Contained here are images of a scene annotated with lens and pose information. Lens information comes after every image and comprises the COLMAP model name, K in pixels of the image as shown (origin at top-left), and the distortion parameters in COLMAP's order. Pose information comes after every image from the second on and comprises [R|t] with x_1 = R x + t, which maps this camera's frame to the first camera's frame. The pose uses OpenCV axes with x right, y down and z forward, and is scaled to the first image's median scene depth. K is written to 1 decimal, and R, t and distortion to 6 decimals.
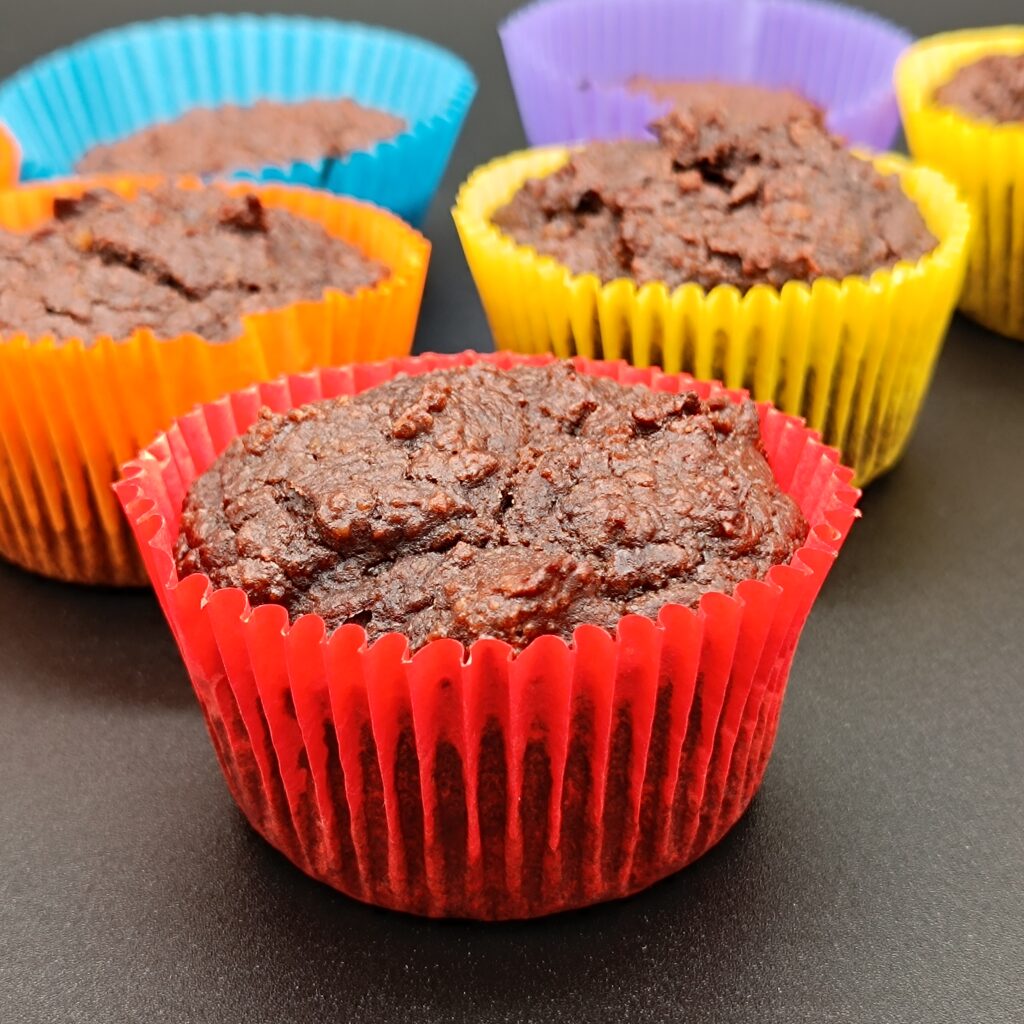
lens RADIAL K [[1973.8, 0, 512.0], [0, 1973.8, 512.0], [0, 0, 1]] dist [-0.000985, -0.085956]
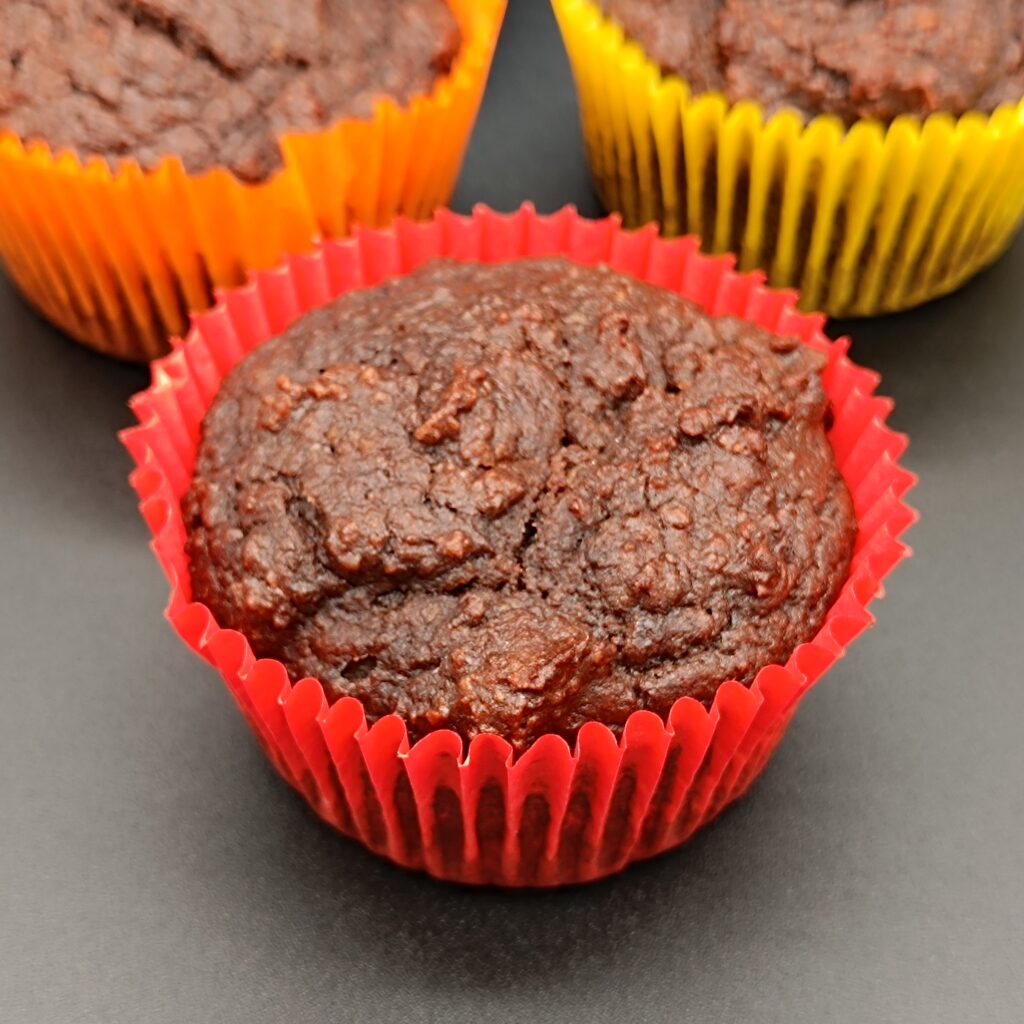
lens RADIAL K [[1973.8, 0, 512.0], [0, 1973.8, 512.0], [0, 0, 1]] dist [-0.000985, -0.085956]
pose [[0.994900, 0.093156, -0.038676, 0.024275], [-0.071528, 0.921953, 0.380639, -0.372784], [0.071116, -0.375932, 0.923914, 0.136796]]
